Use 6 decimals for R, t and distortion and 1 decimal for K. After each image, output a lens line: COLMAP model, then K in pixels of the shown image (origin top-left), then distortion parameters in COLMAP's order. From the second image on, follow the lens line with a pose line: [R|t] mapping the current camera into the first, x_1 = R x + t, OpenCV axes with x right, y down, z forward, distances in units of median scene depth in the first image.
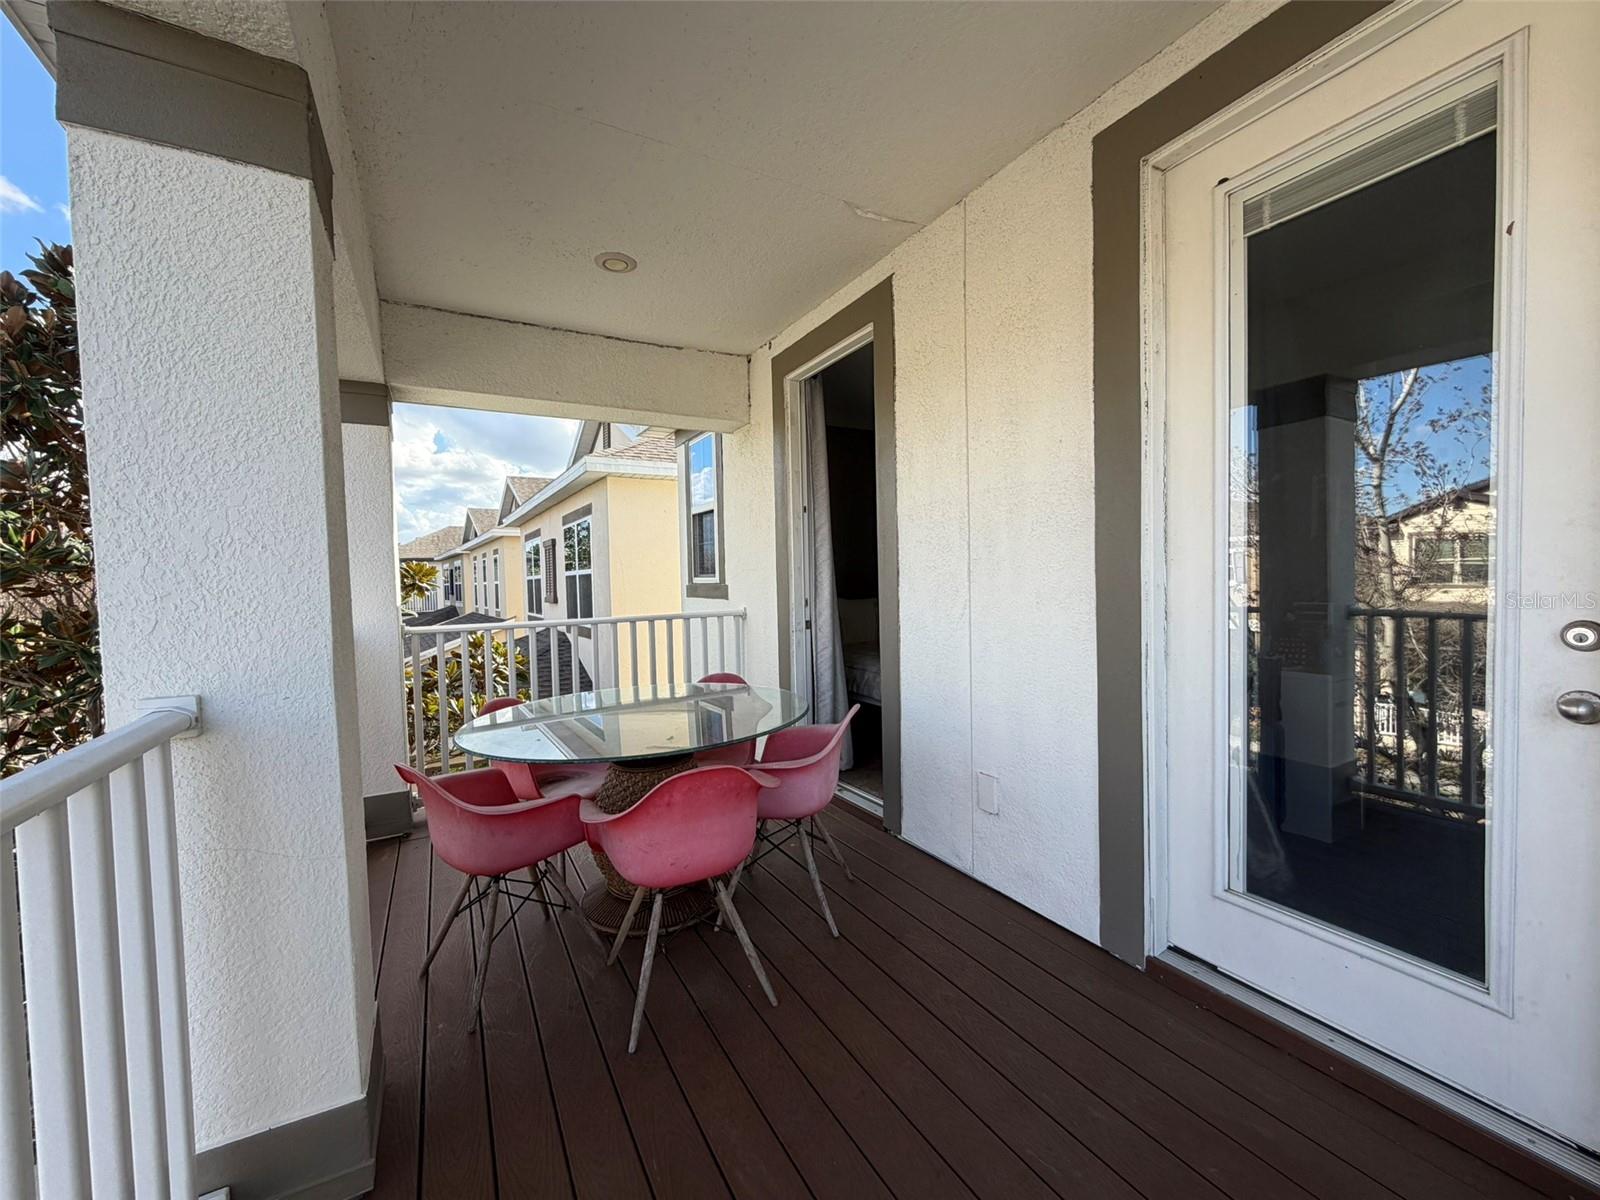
lens RADIAL K [[637.3, 0, 792.4], [0, 637.3, 606.5], [0, 0, 1]] dist [0.000138, -0.000244]
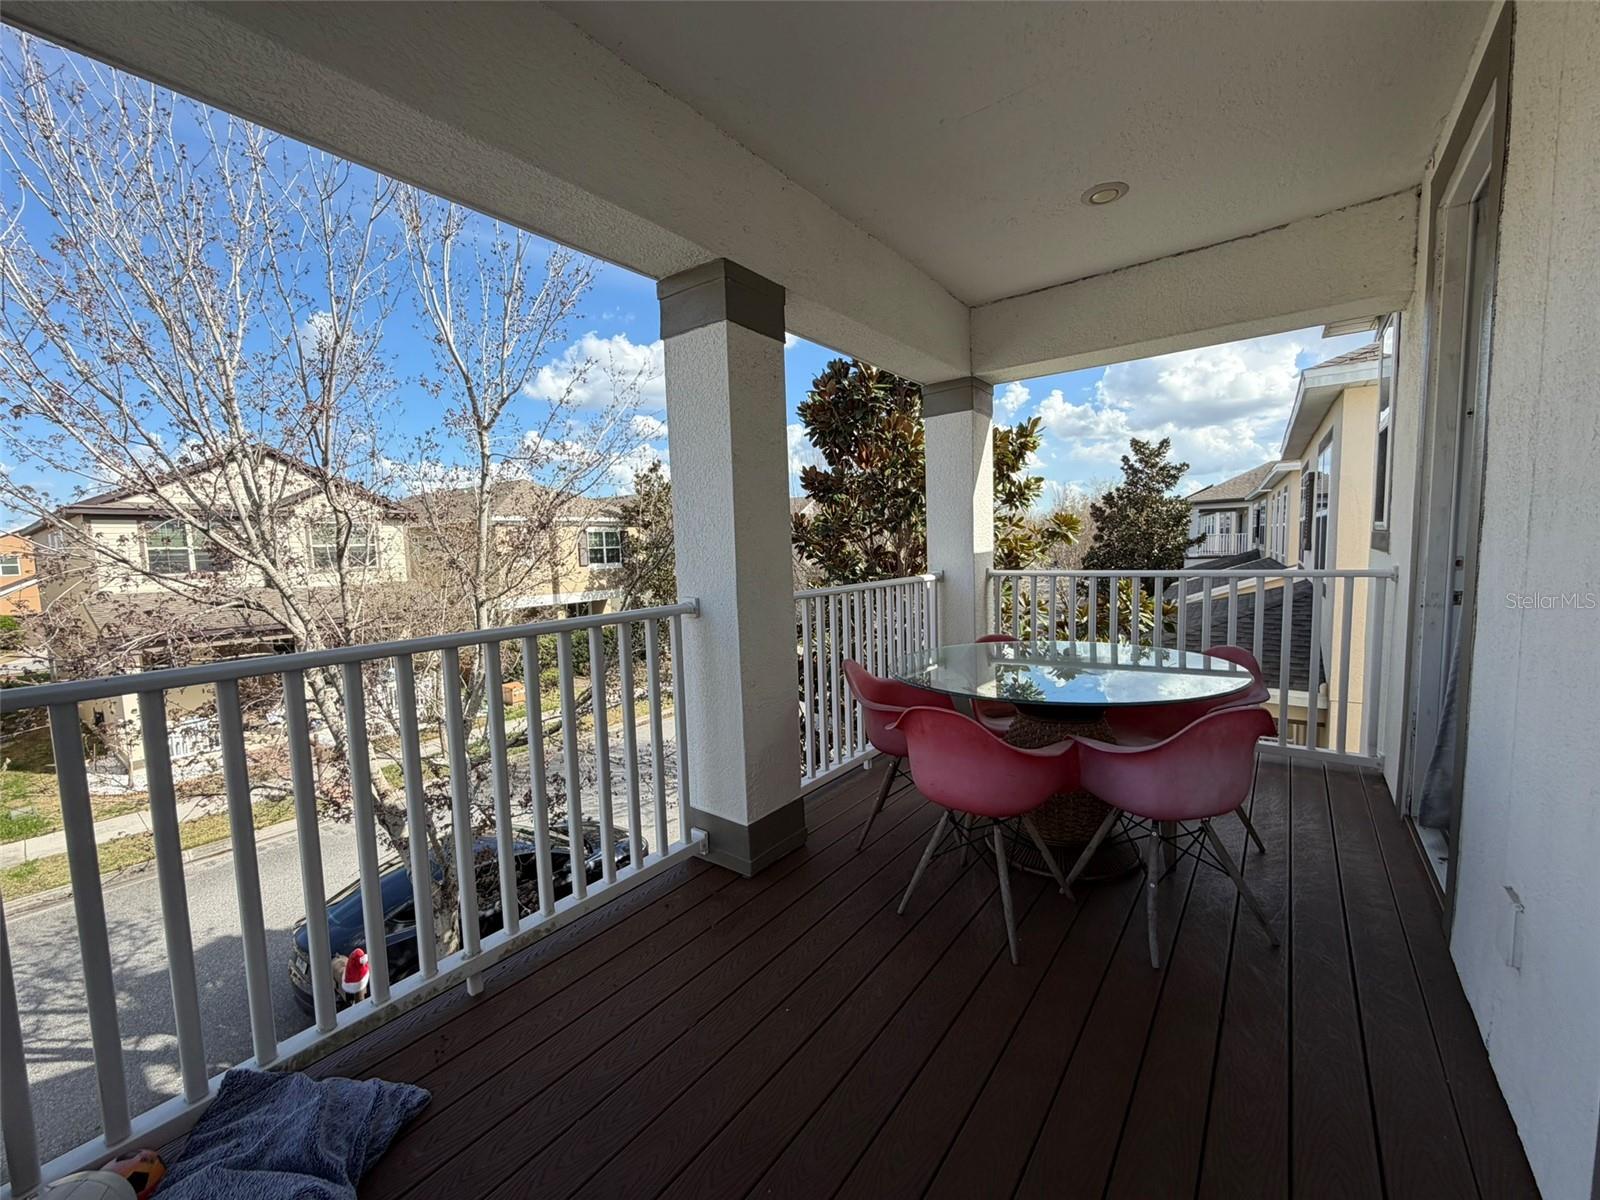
lens RADIAL K [[637.3, 0, 798.9], [0, 637.3, 598.9], [0, 0, 1]] dist [0.000138, -0.000244]
pose [[0.403508, 0.089864, -0.910553, 0.141691], [-0.017155, 0.995733, 0.090669, -0.006694], [0.914815, -0.020965, 0.403328, 0.059214]]
